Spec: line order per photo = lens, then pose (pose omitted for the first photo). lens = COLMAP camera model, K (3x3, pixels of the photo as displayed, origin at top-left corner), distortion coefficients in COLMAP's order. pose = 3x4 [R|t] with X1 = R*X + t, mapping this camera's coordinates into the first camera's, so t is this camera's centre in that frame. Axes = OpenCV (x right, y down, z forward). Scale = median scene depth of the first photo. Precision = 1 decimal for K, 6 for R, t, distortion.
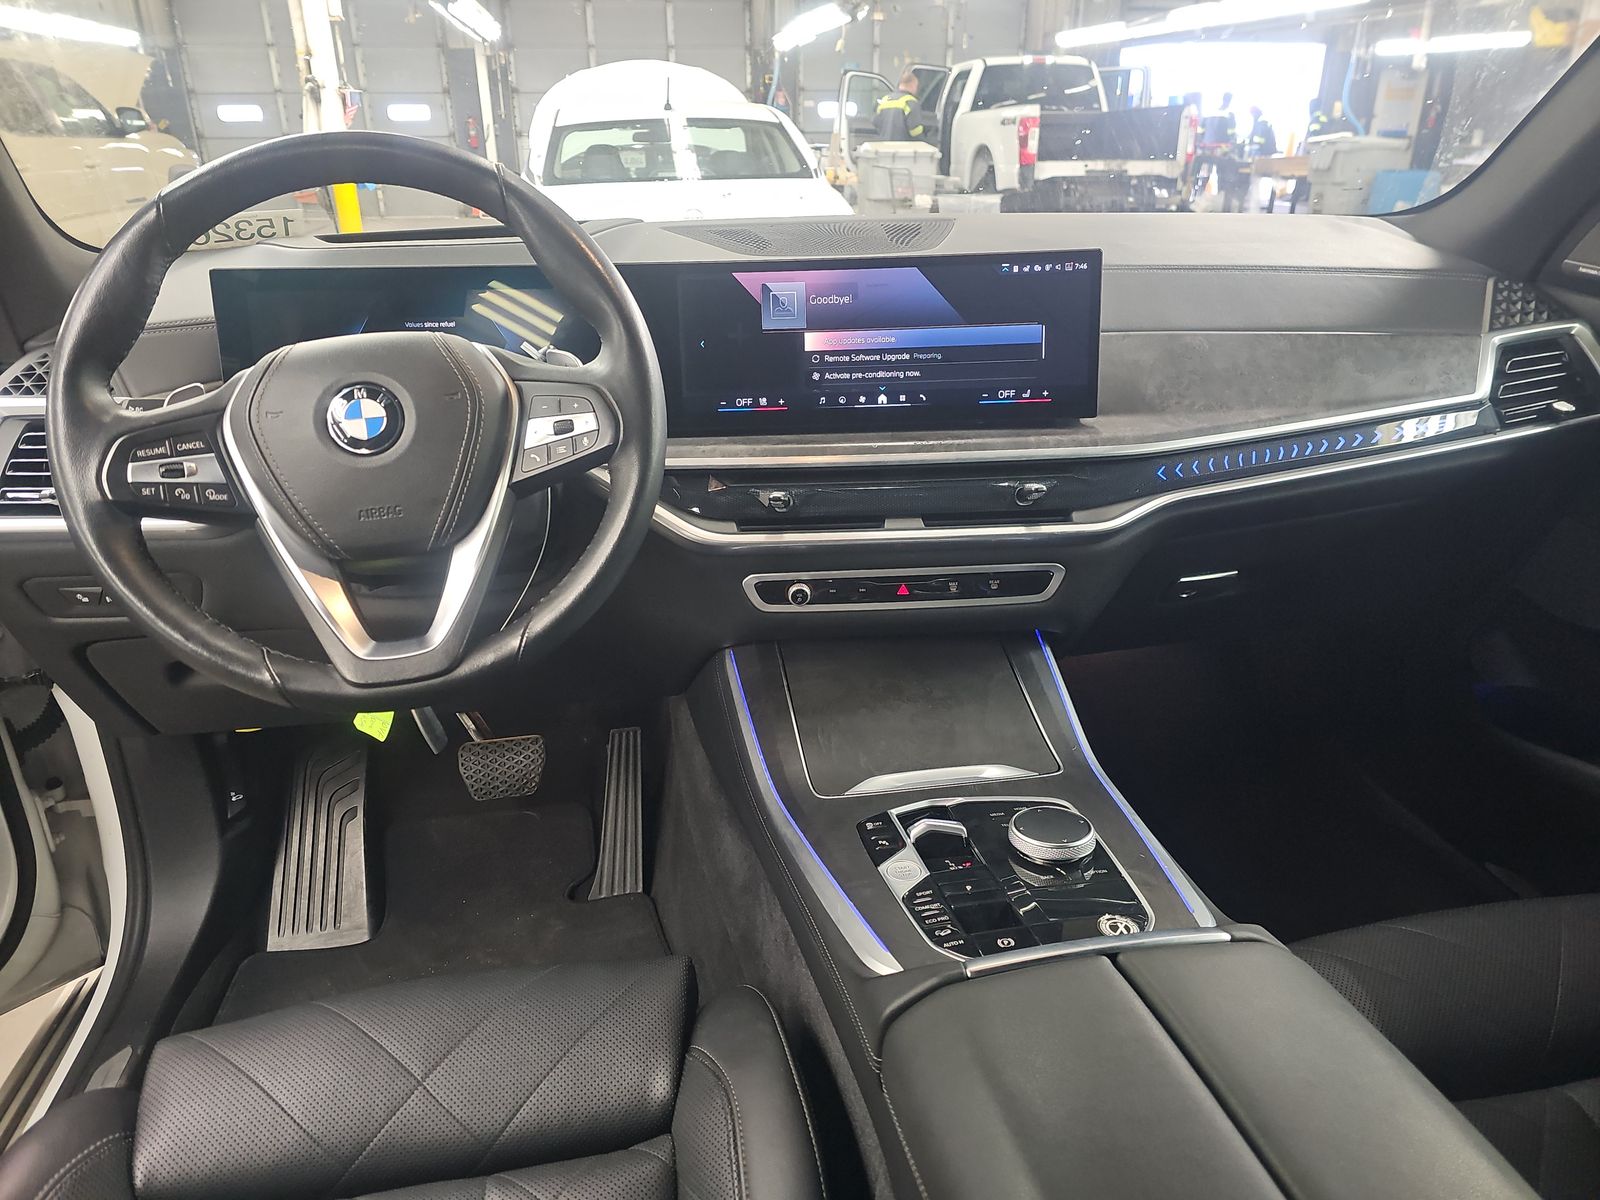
lens RADIAL K [[1074.4, 0, 798.7], [0, 1074.4, 604.5], [0, 0, 1]] dist [0.041755, -0.037350]
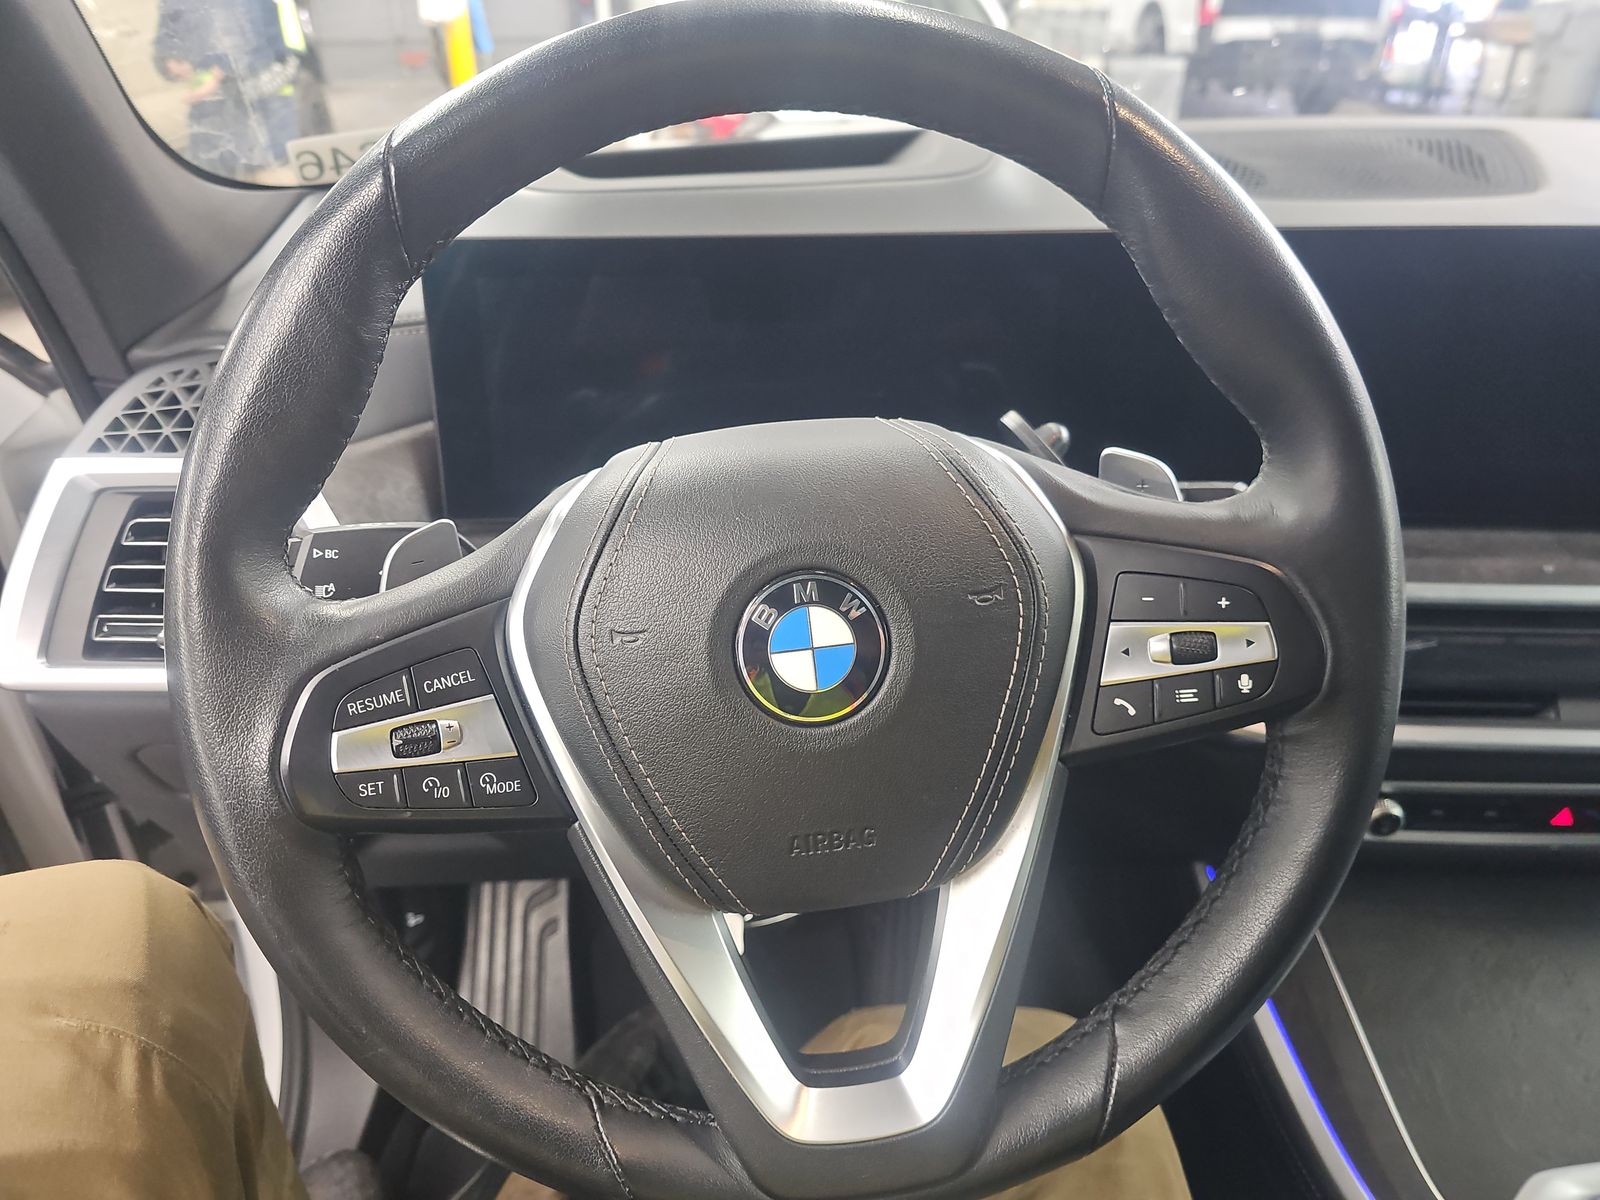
lens RADIAL K [[1074.4, 0, 785.8], [0, 1074.4, 616.4], [0, 0, 1]] dist [0.041755, -0.037350]
pose [[0.995063, 0.046496, -0.087679, -0.286737], [-0.036177, 0.992612, 0.115810, -0.183329], [0.092416, -0.112066, 0.989394, 0.418945]]
